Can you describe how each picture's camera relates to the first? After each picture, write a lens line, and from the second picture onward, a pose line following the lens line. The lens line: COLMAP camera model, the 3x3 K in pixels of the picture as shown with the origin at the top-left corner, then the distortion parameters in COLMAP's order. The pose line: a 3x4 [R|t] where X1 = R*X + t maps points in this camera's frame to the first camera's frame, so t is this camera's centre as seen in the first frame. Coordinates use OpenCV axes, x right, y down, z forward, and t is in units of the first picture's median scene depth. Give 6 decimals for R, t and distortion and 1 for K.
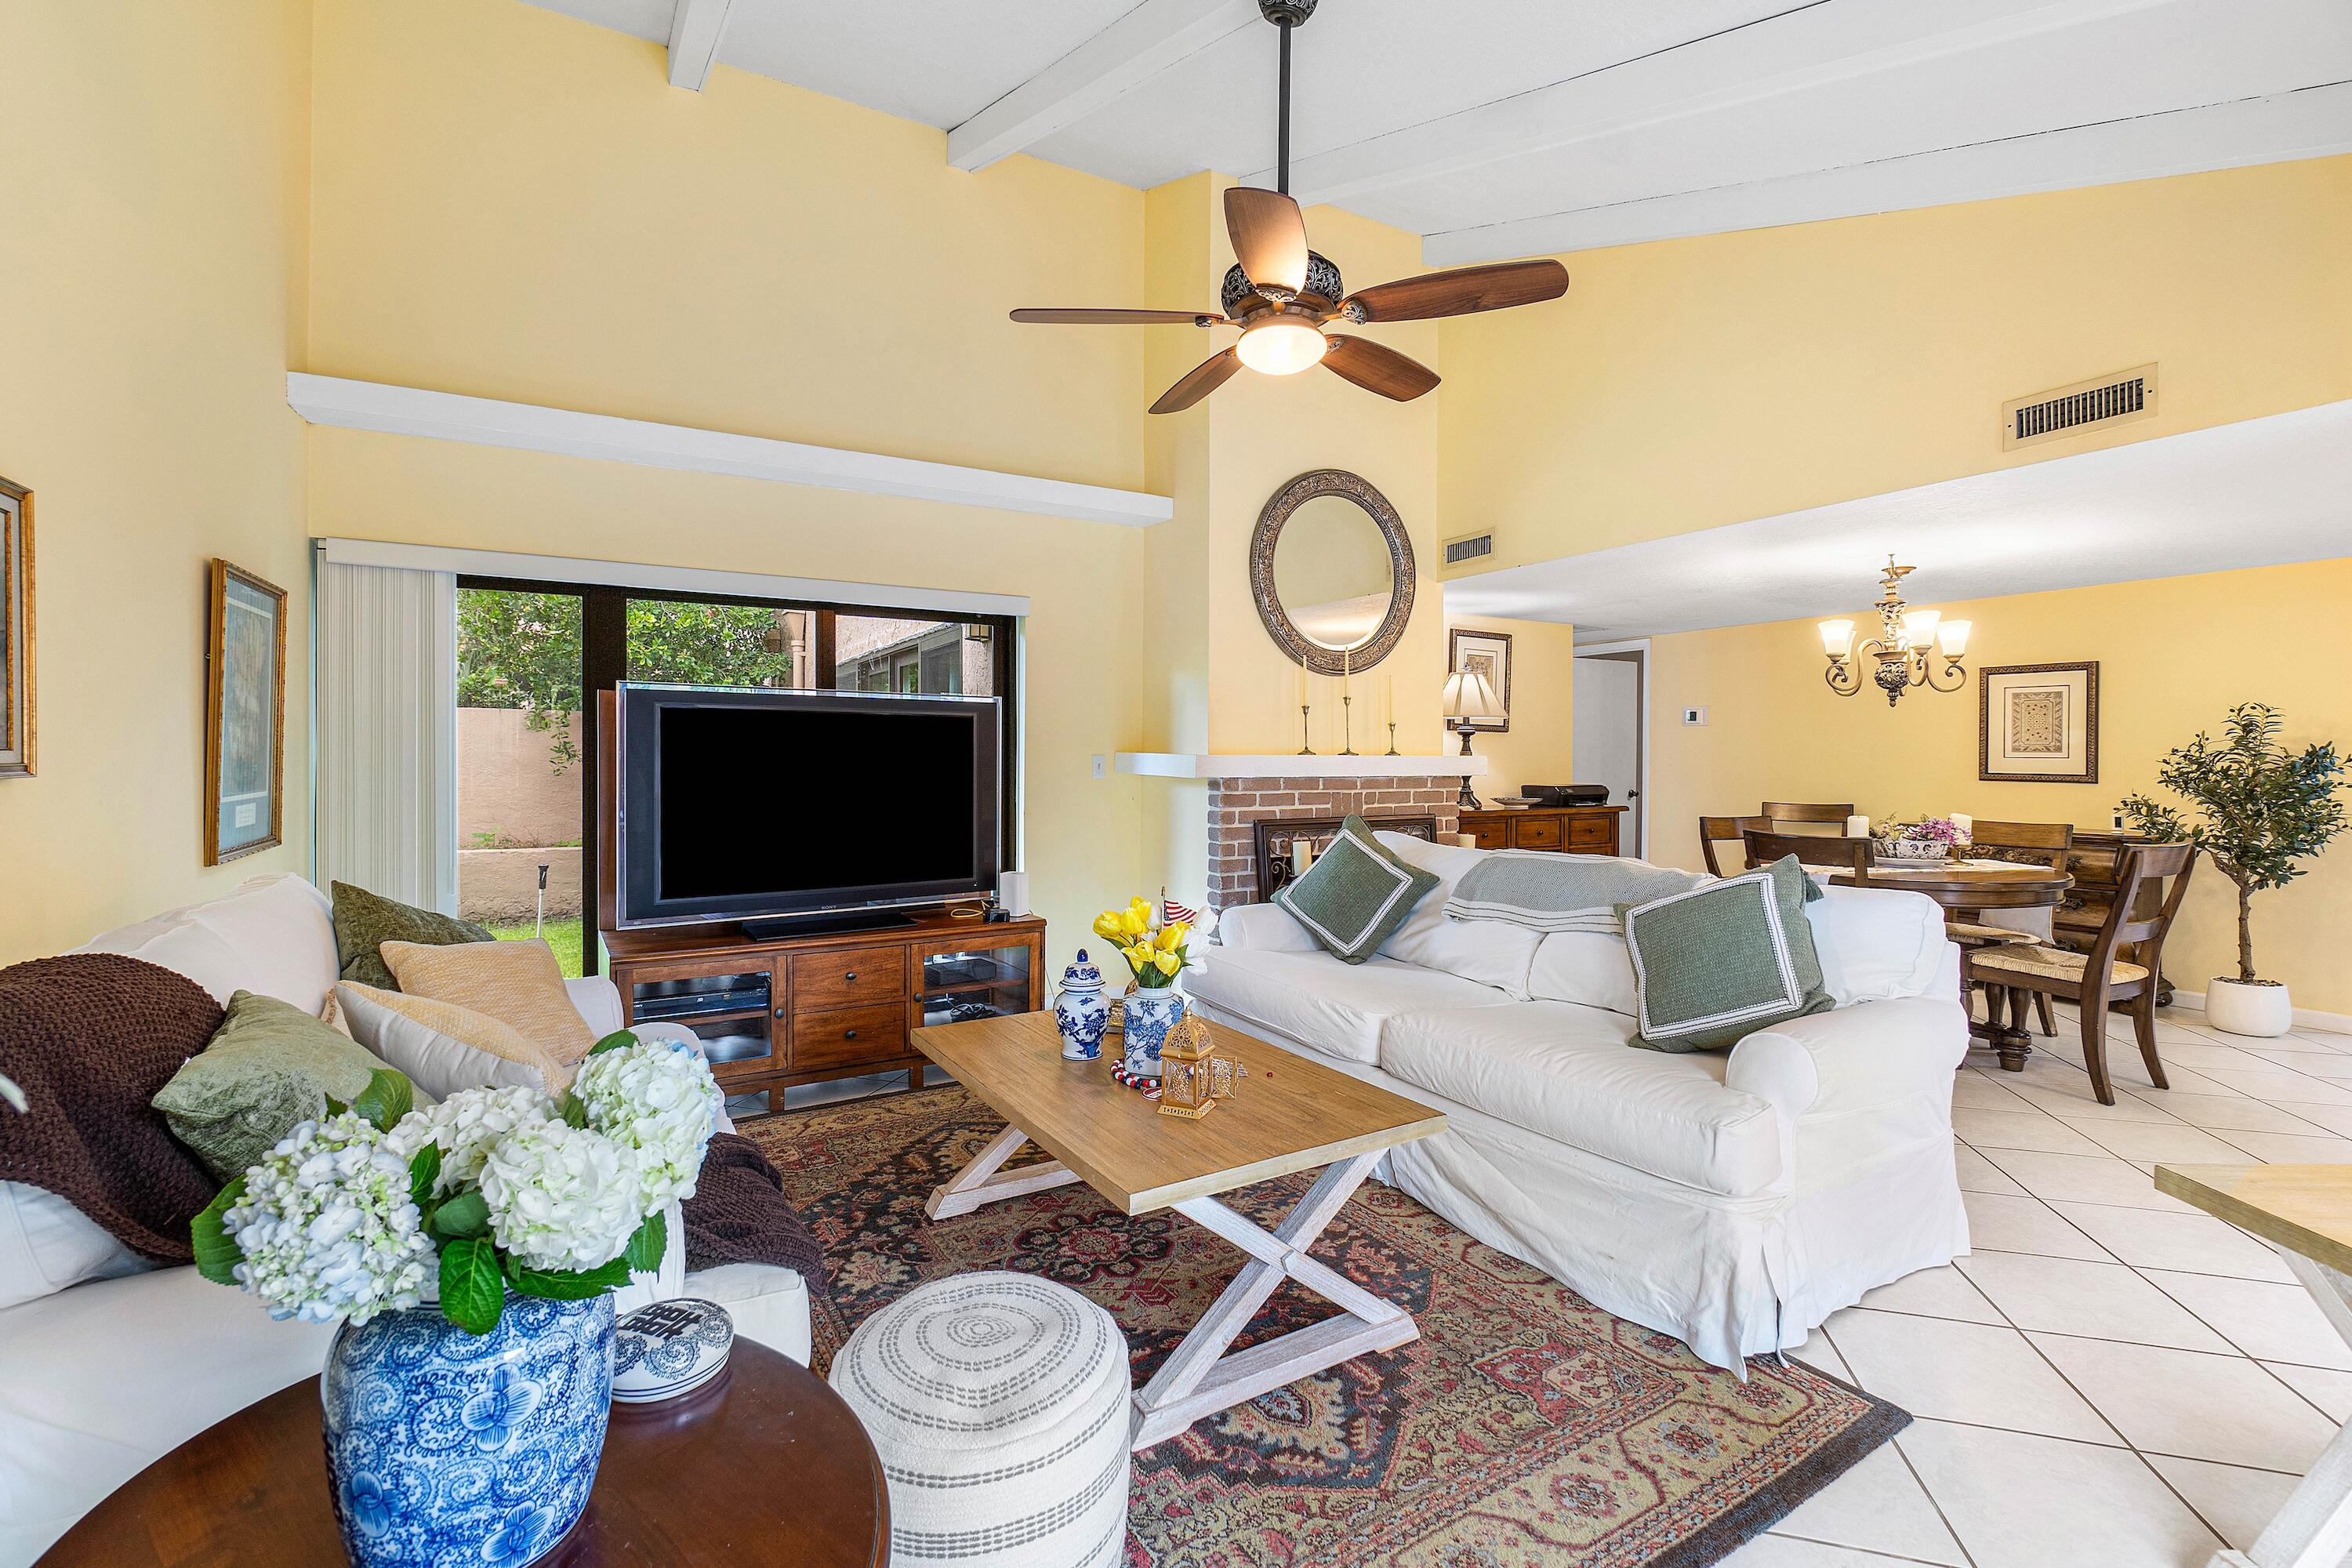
lens RADIAL K [[1060.8, 0, 1165.5], [0, 1060.8, 772.7], [0, 0, 1]] dist [0.002688, 0.000561]
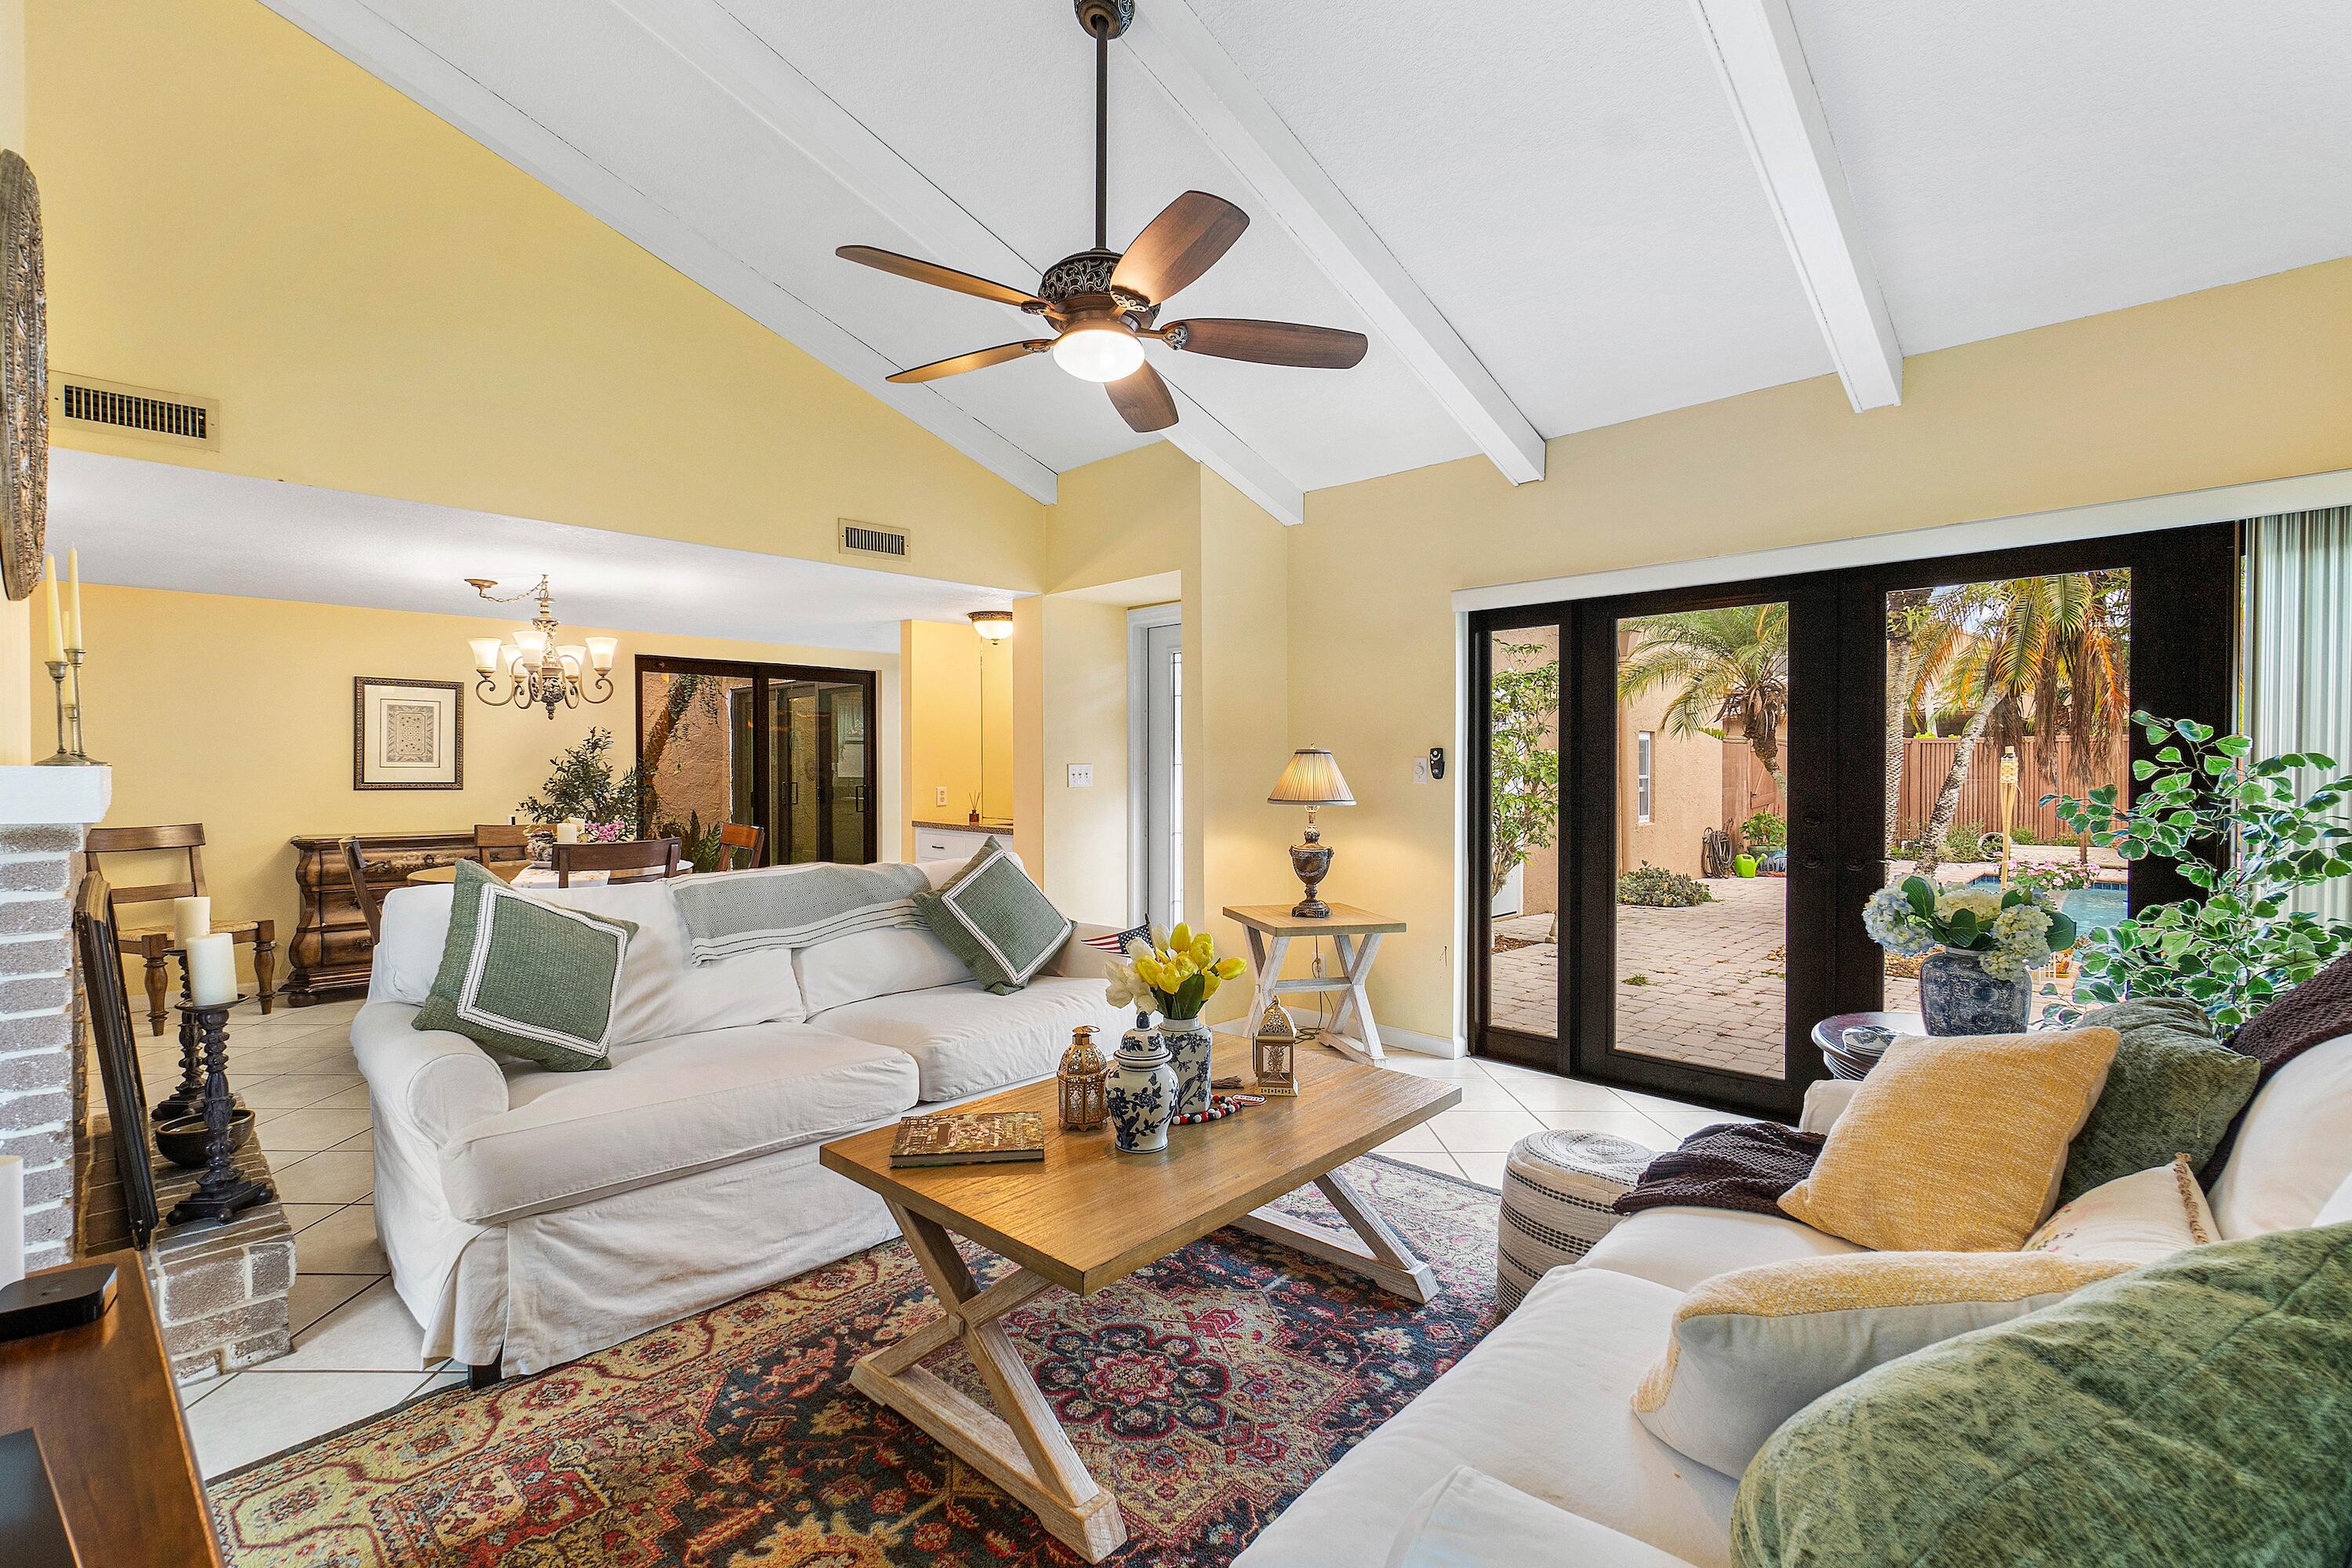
lens RADIAL K [[1043.5, 0, 1180.9], [0, 1043.5, 777.0], [0, 0, 1]] dist [-0.002179, 0.005648]
pose [[-0.293740, -0.009251, 0.955841, -0.474832], [0.012445, 0.999831, 0.013501, -0.010567], [-0.955804, 0.015862, -0.293575, 0.681044]]
